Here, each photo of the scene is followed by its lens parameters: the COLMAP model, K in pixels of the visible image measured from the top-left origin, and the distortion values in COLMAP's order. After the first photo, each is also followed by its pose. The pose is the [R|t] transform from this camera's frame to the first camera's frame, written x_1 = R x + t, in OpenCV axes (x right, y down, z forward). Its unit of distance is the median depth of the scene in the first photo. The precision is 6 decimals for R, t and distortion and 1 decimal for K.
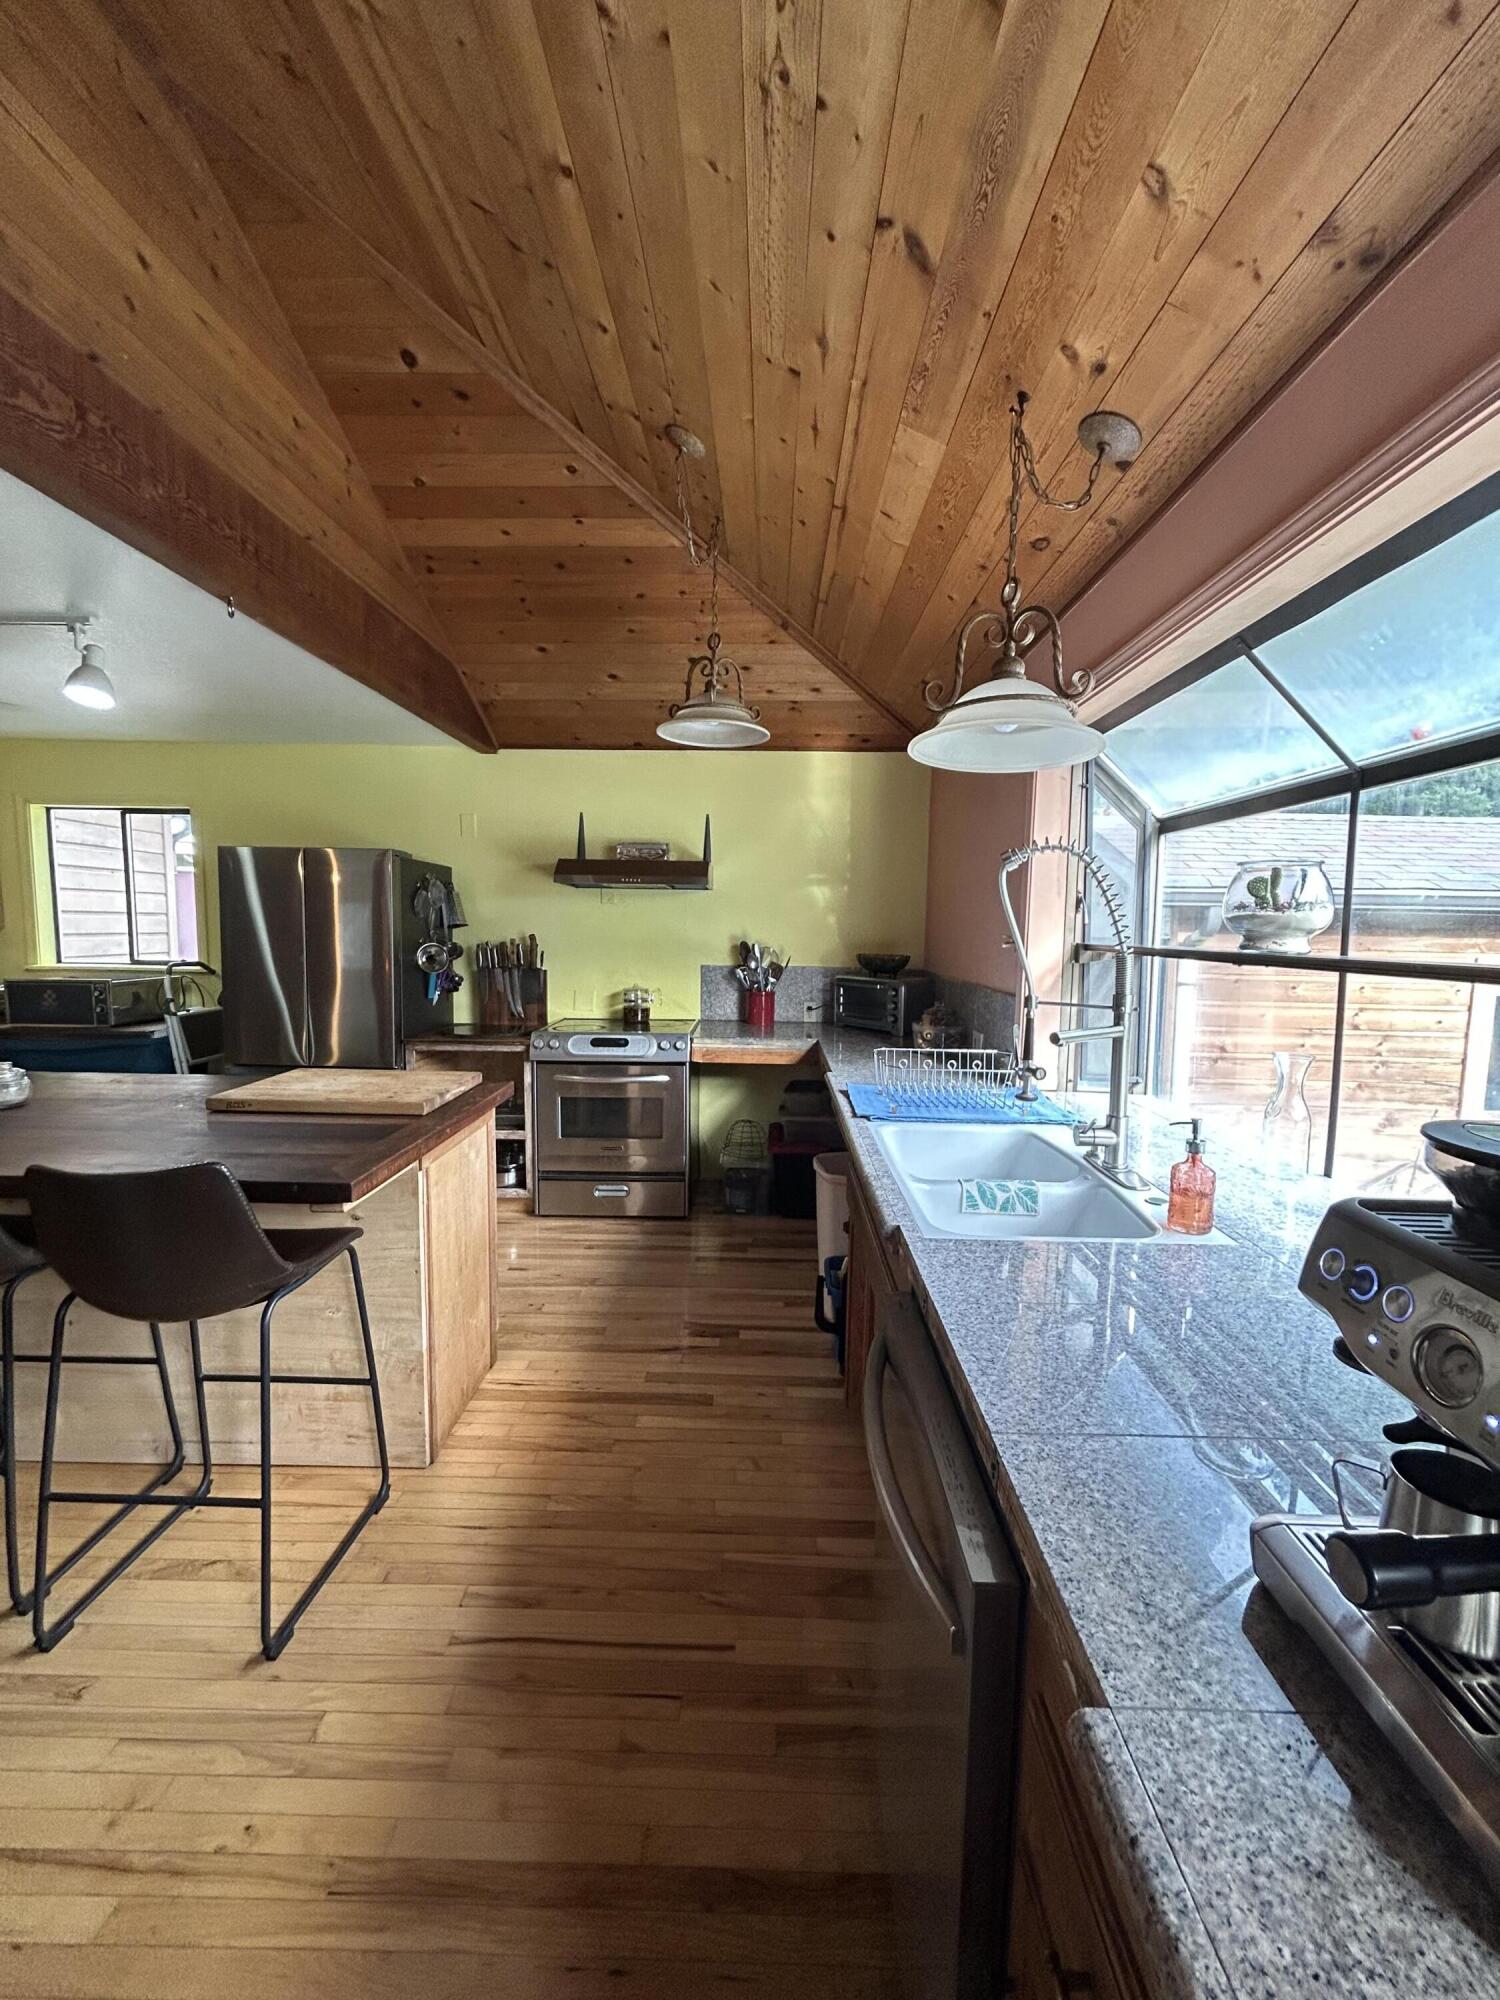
lens RADIAL K [[810.4, 0, 755.0], [0, 810.4, 1003.3], [0, 0, 1]] dist [-0.000222, 0.000577]
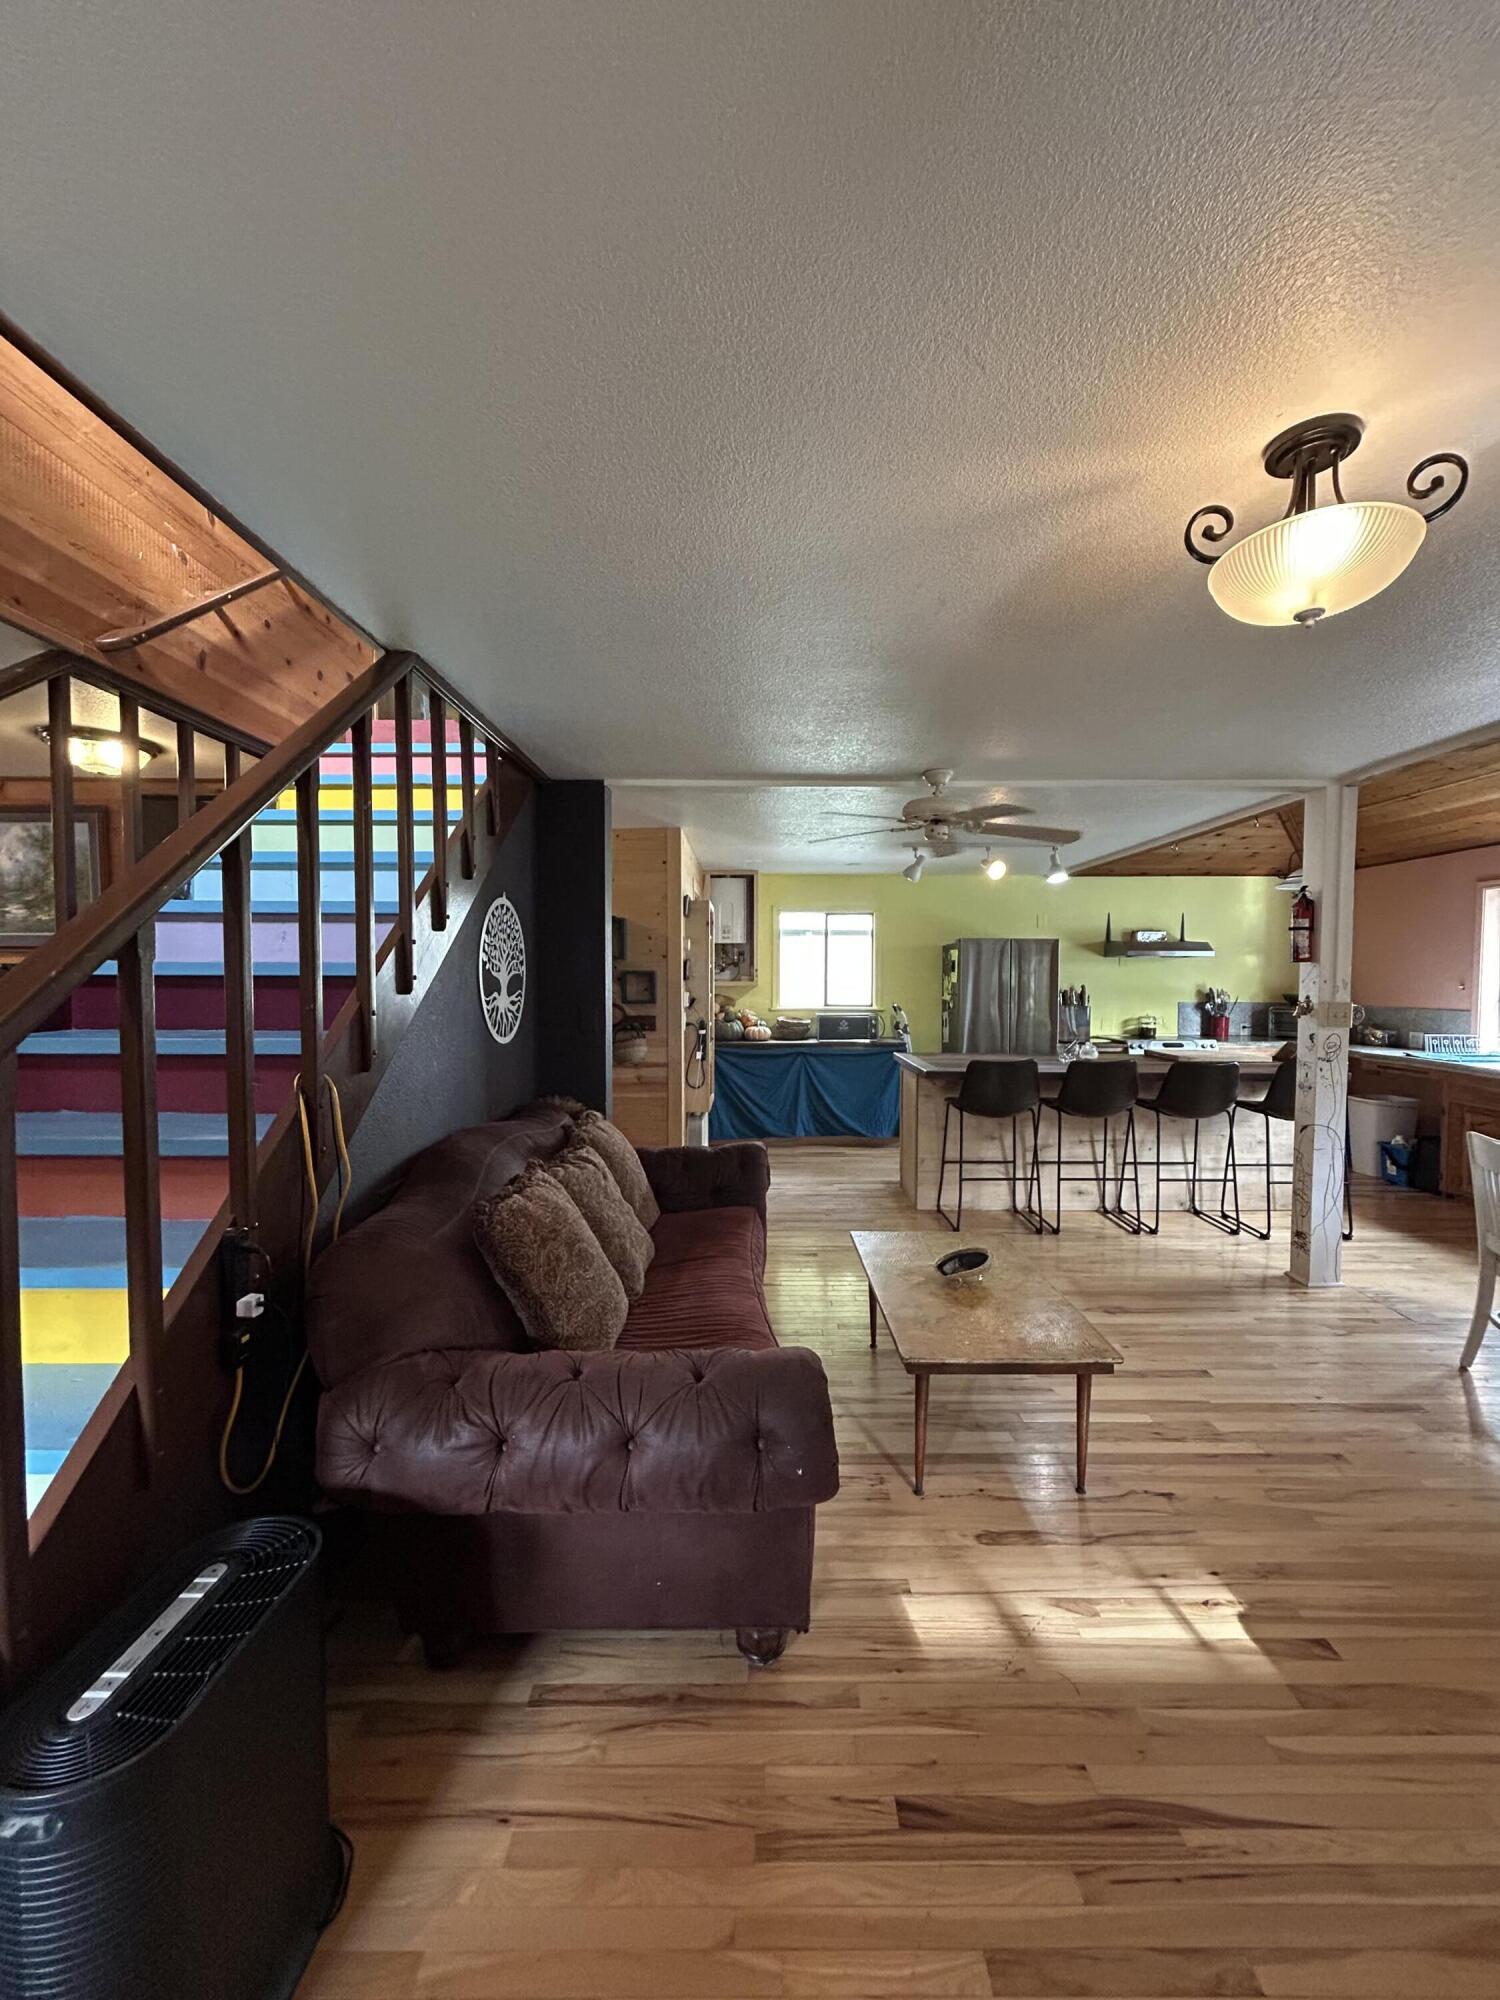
lens RADIAL K [[810.4, 0, 755.0], [0, 810.4, 1003.3], [0, 0, 1]] dist [-0.000222, 0.000577]
pose [[0.999631, -0.011412, 0.024665, -1.383400], [0.012895, 0.998066, -0.060804, 0.064457], [-0.023924, 0.061099, 0.997845, -0.931462]]
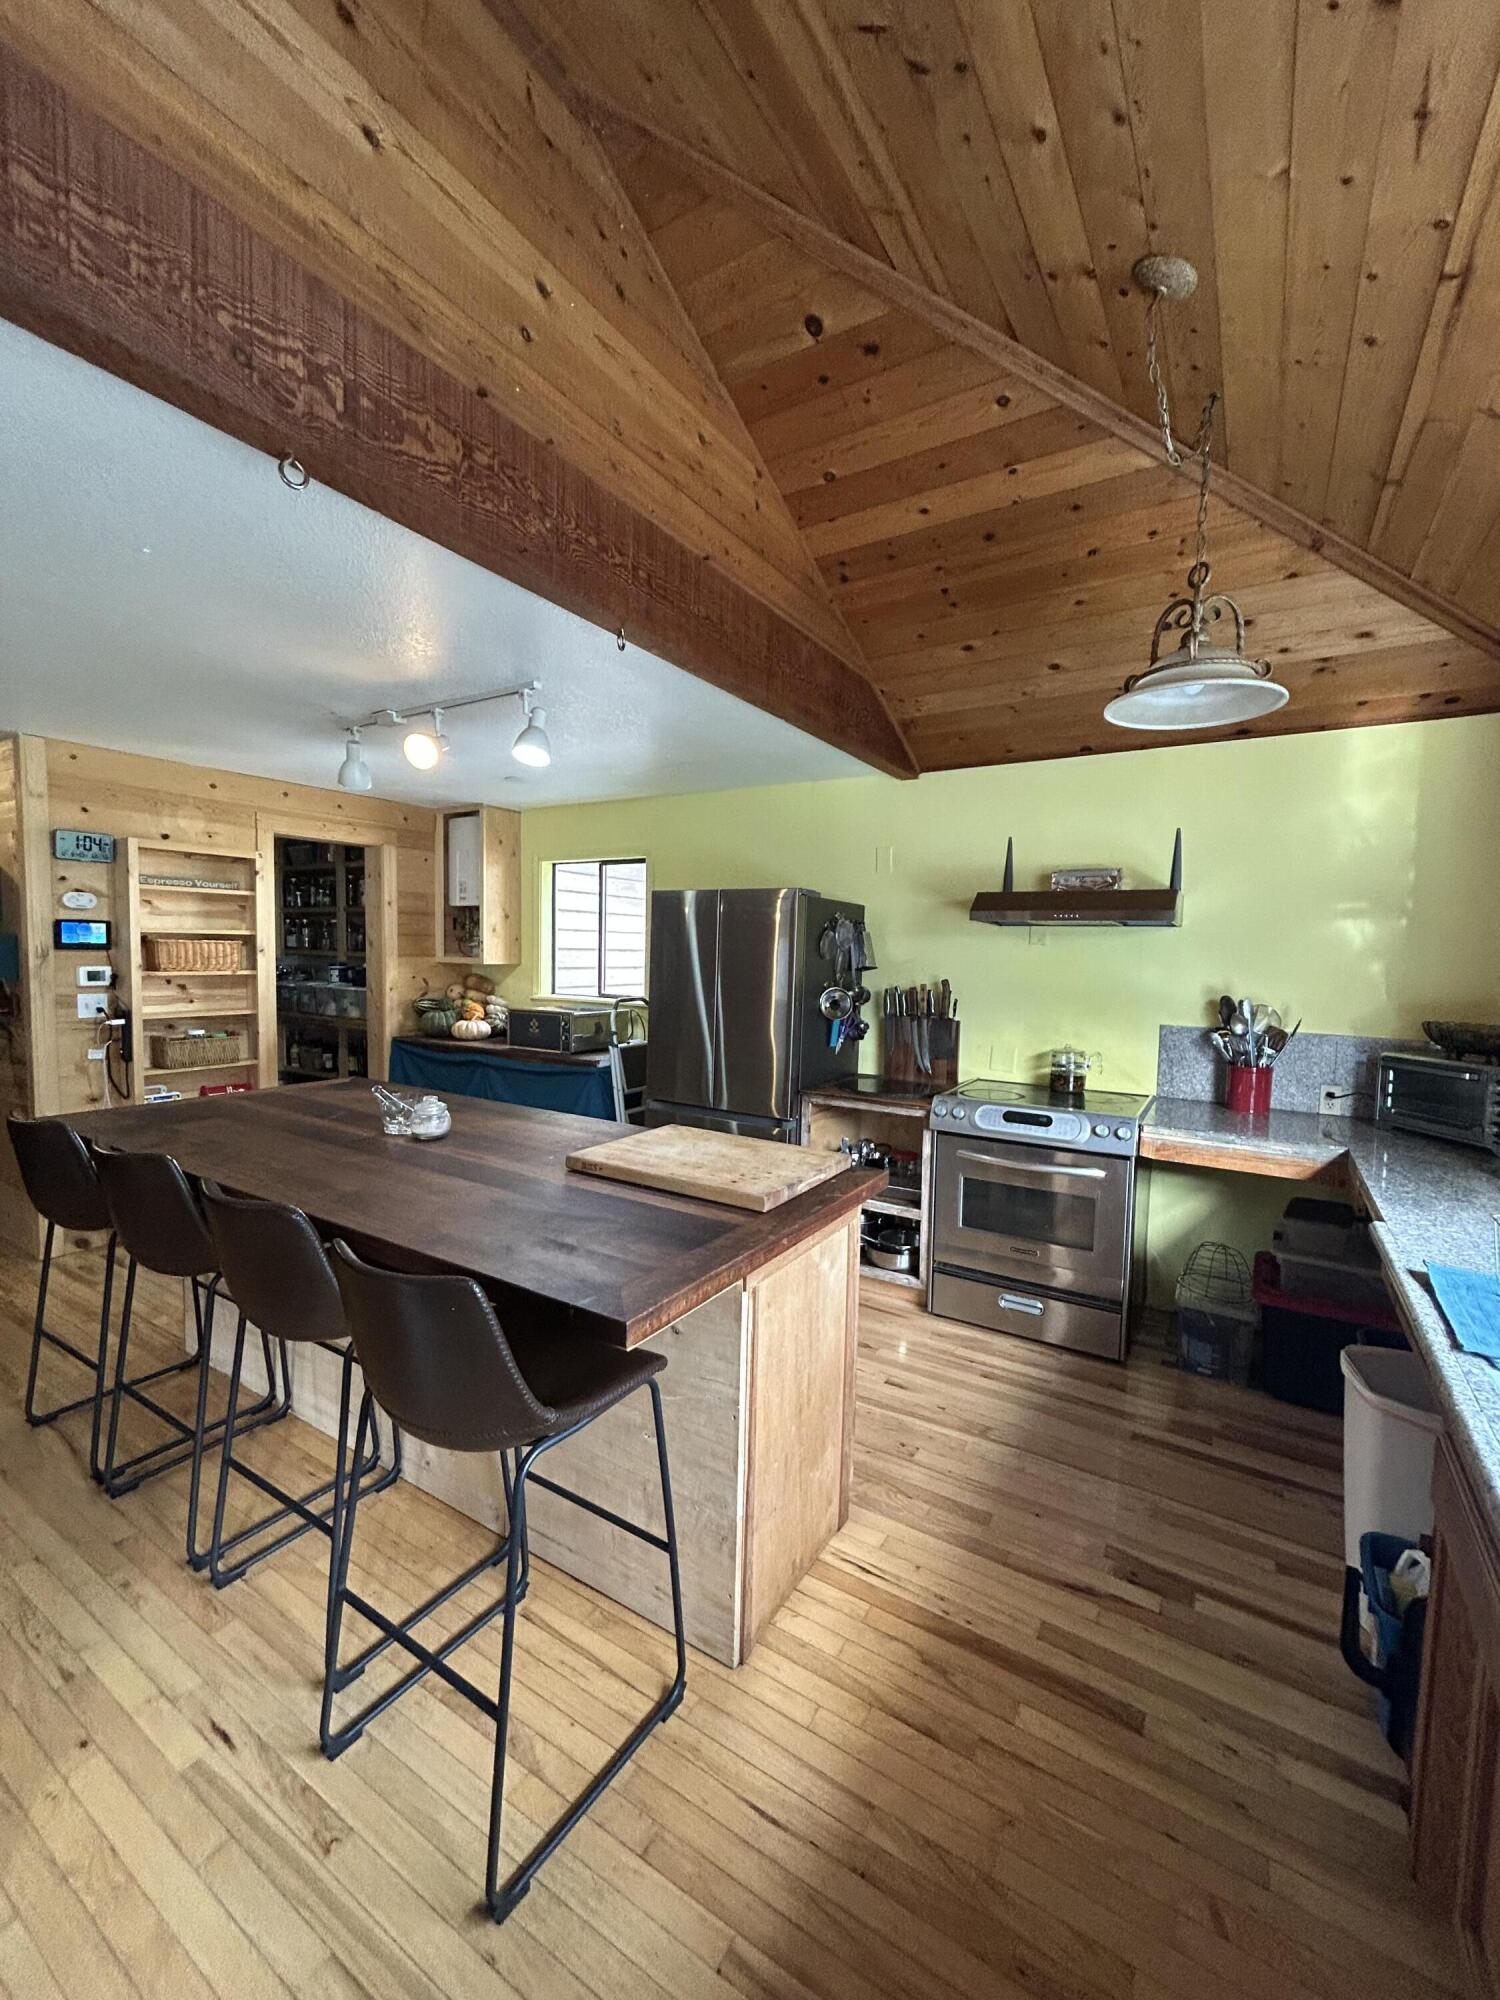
lens RADIAL K [[810.4, 0, 755.0], [0, 810.4, 1003.3], [0, 0, 1]] dist [-0.000222, 0.000577]
pose [[0.859607, 0.038390, -0.509511, -0.008383], [-0.059488, 0.997912, -0.025174, -0.035153], [0.507481, 0.051949, 0.860096, 0.203690]]
